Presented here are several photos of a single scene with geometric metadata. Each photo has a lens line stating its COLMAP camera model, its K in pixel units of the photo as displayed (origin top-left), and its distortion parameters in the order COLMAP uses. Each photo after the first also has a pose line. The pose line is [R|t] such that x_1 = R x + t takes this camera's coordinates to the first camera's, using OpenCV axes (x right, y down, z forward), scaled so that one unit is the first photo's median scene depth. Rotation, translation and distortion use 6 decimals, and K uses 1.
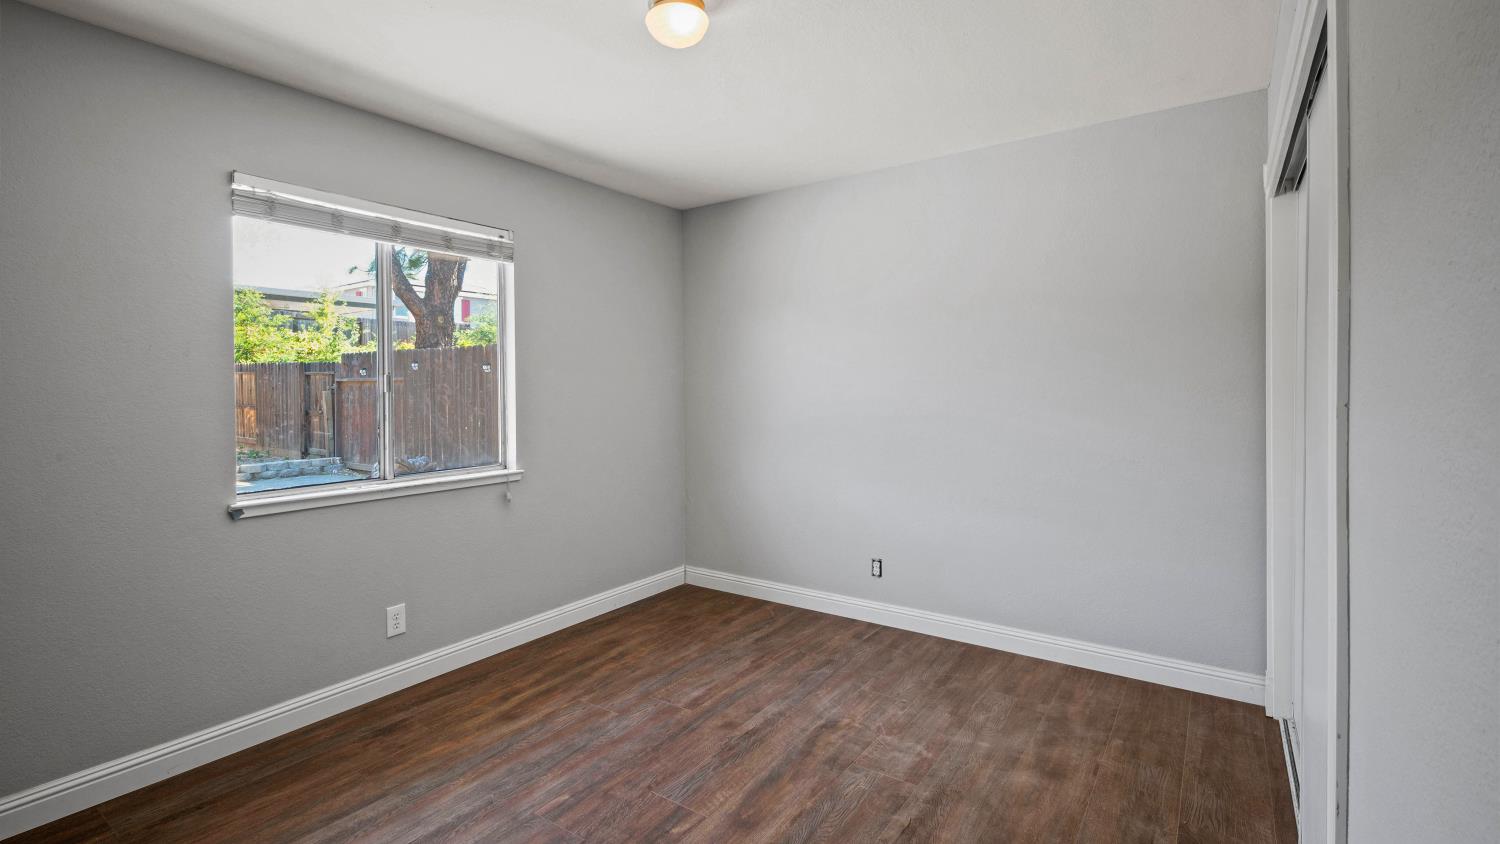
lens RADIAL K [[676.6, 0, 755.3], [0, 676.6, 396.2], [0, 0, 1]] dist [0.008324, -0.000699]
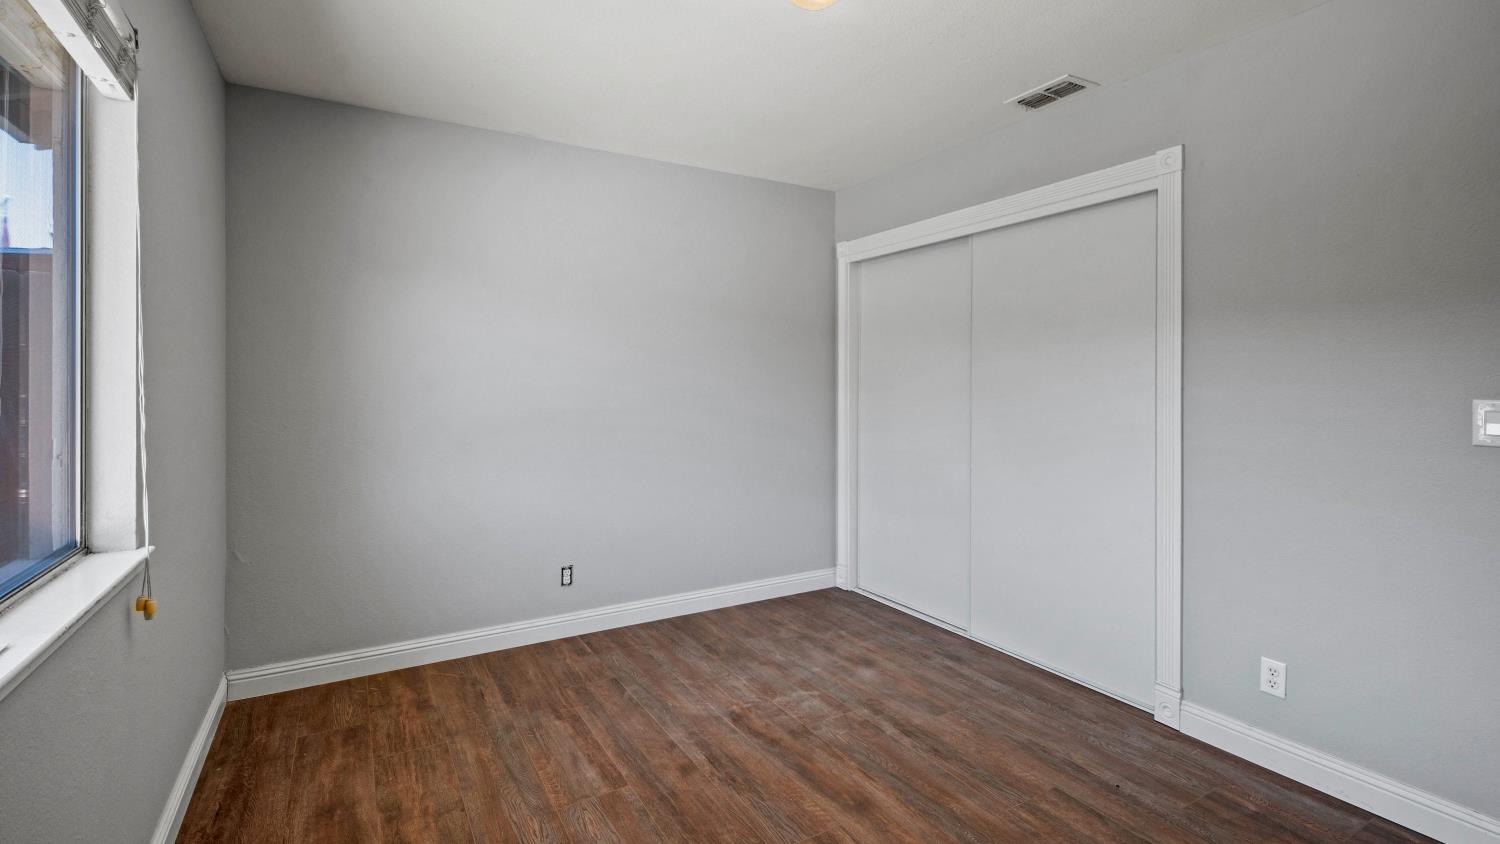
lens RADIAL K [[676.6, 0, 743.7], [0, 676.6, 383.9], [0, 0, 1]] dist [0.008324, -0.000699]
pose [[0.420892, 0.002577, 0.907107, -0.696902], [0.006425, 0.999962, -0.005822, -0.000143], [-0.907088, 0.008279, 0.420860, 0.495973]]
